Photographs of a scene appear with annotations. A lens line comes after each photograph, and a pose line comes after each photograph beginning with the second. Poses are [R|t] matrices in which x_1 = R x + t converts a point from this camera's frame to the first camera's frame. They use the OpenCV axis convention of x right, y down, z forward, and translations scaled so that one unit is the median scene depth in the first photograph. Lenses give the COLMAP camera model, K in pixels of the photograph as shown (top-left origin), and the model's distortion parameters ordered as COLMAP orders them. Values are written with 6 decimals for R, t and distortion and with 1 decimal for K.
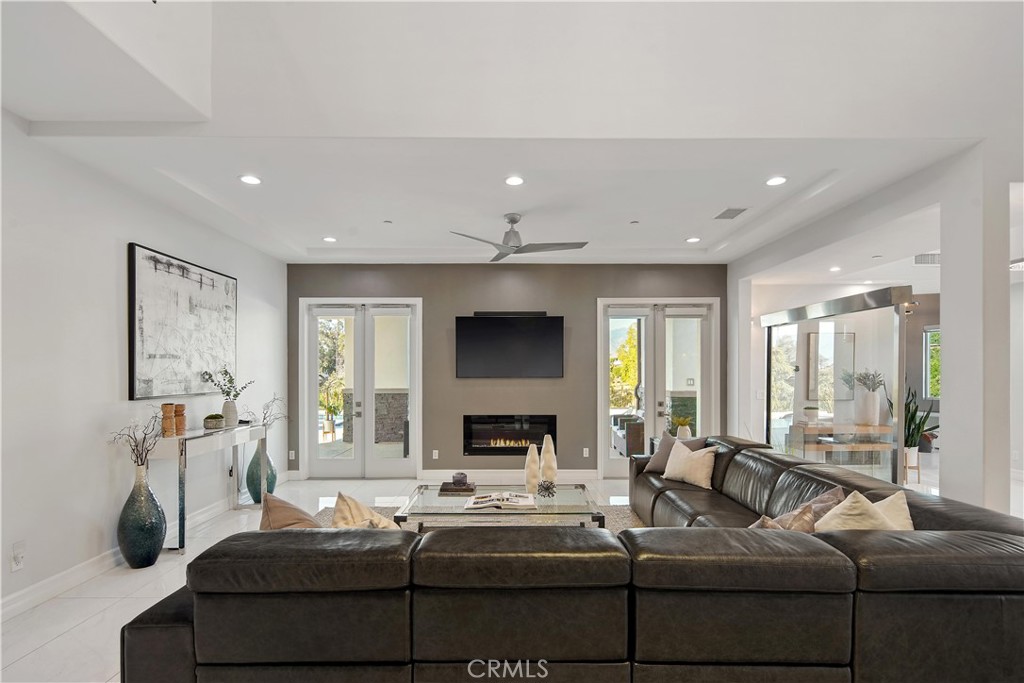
lens RADIAL K [[494.8, 0, 511.1], [0, 494.8, 373.4], [0, 0, 1]] dist [0.000003, 0.000012]
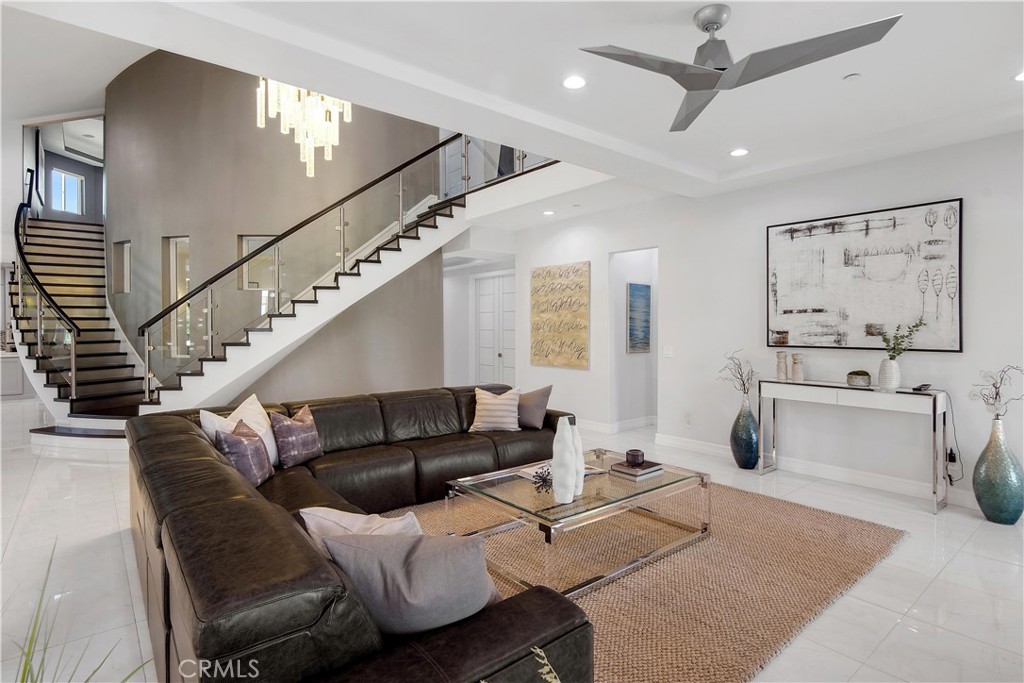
lens RADIAL K [[519.6, 0, 511.5], [0, 519.6, 326.8], [0, 0, 1]] dist [0.001036, 0.000117]
pose [[-0.776936, 0.004469, -0.629564, 0.546248], [0.001028, 0.999982, 0.005829, -0.005900], [0.629579, 0.003881, -0.776927, 1.423661]]
